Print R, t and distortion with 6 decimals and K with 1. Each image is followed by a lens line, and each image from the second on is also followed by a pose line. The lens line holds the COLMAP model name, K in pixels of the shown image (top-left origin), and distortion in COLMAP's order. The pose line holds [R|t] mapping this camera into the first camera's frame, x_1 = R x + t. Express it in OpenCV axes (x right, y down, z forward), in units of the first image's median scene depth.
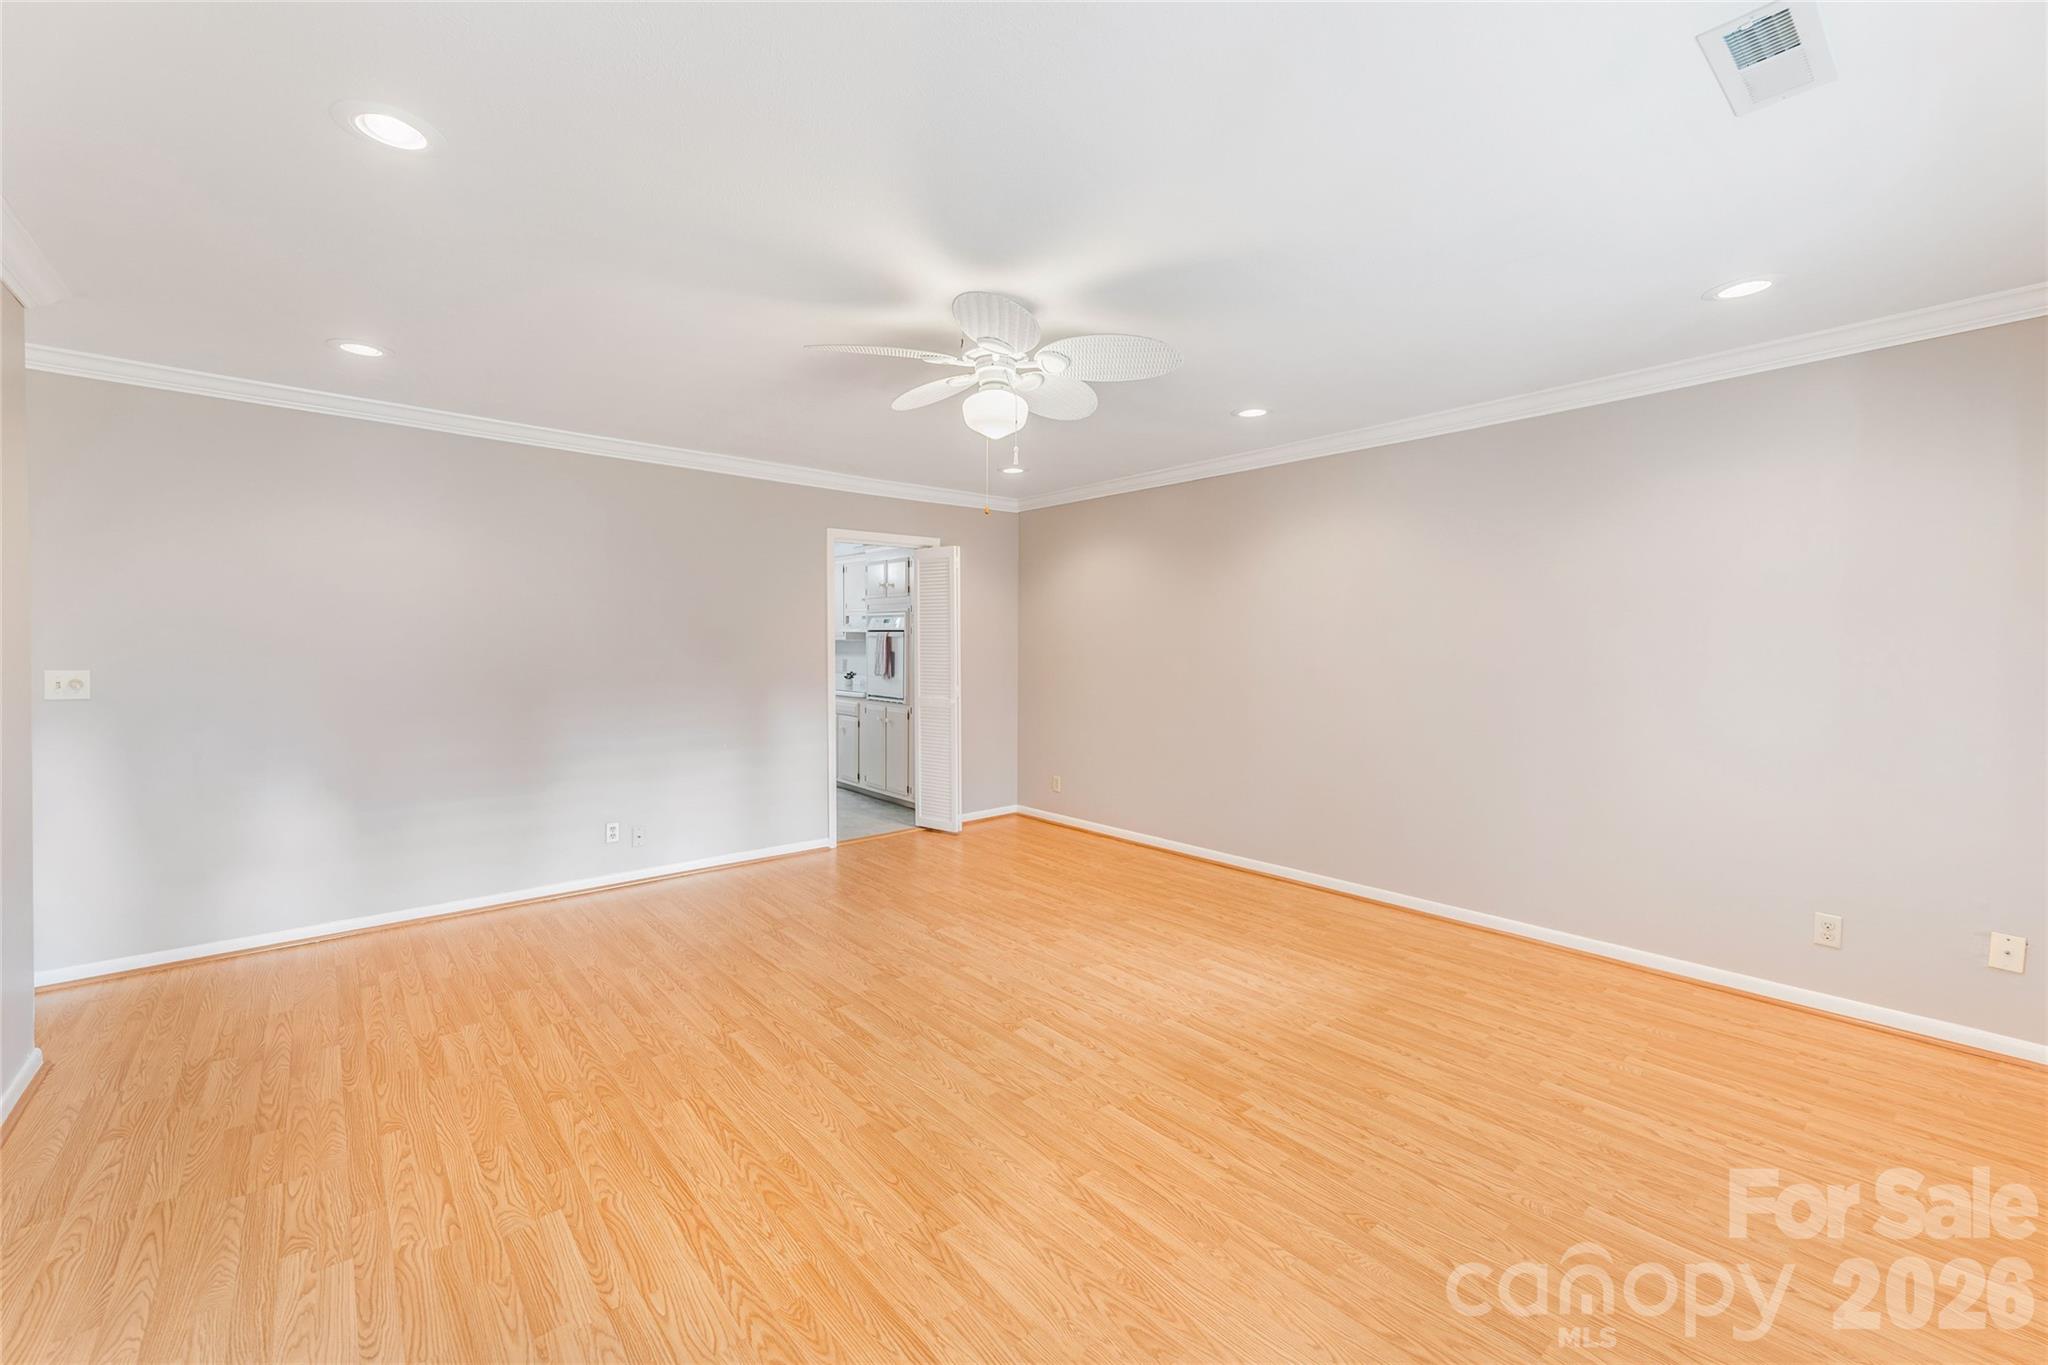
lens RADIAL K [[847.2, 0, 1028.1], [0, 847.2, 641.9], [0, 0, 1]] dist [-0.000195, 0.000056]
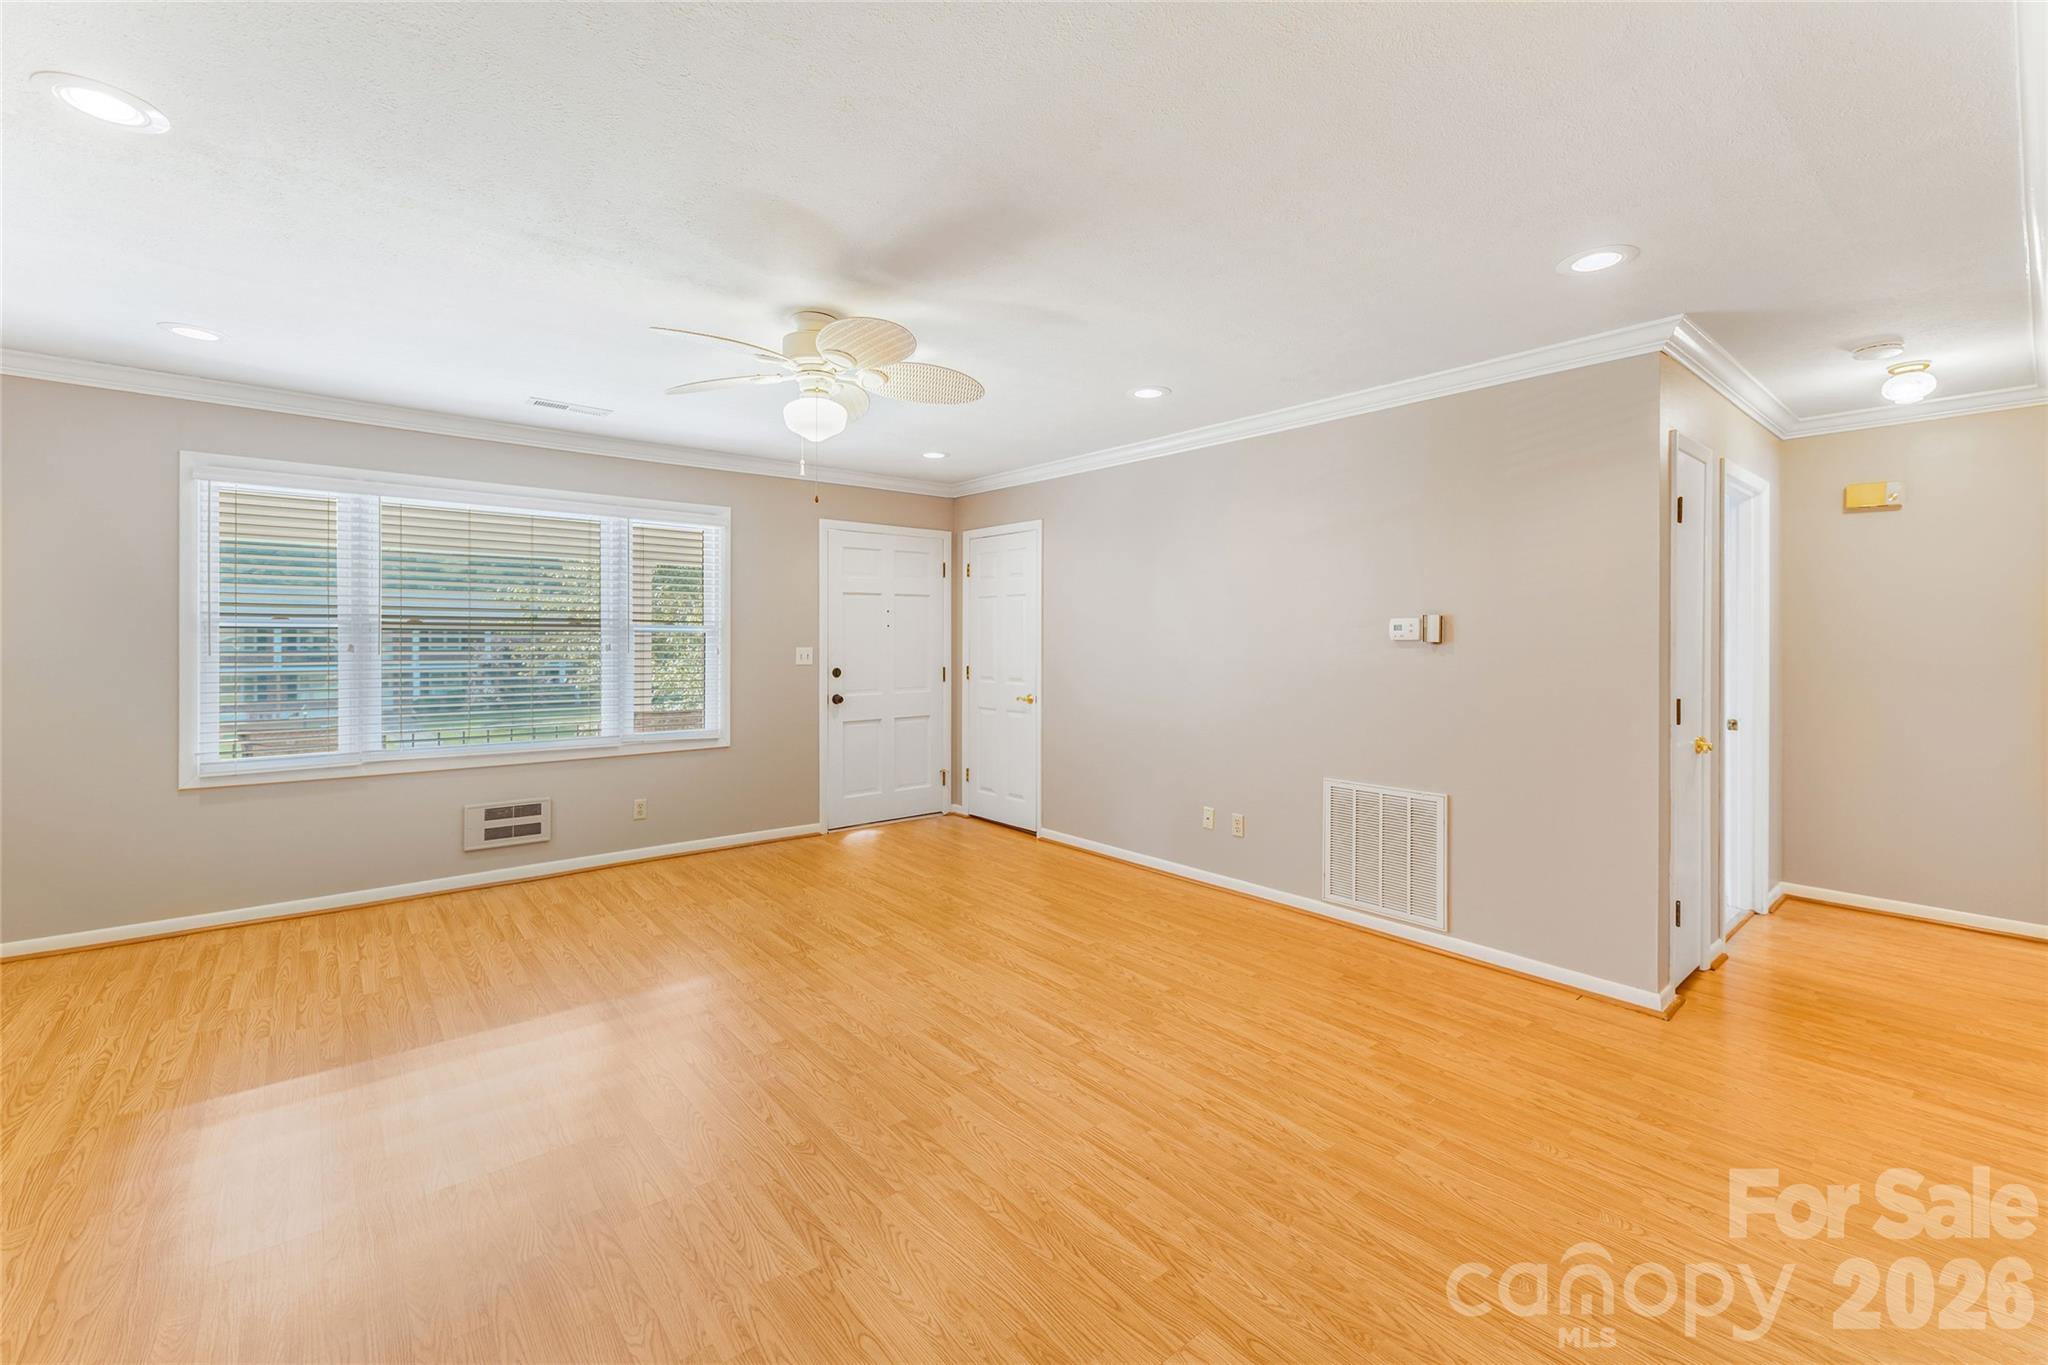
lens RADIAL K [[847.2, 0, 1028.1], [0, 847.2, 641.9], [0, 0, 1]] dist [-0.000195, 0.000056]
pose [[-0.999907, -0.009334, 0.009908, -0.301852], [-0.009305, 0.999952, 0.003016, 0.008018], [-0.009936, 0.002924, -0.999946, 1.976700]]
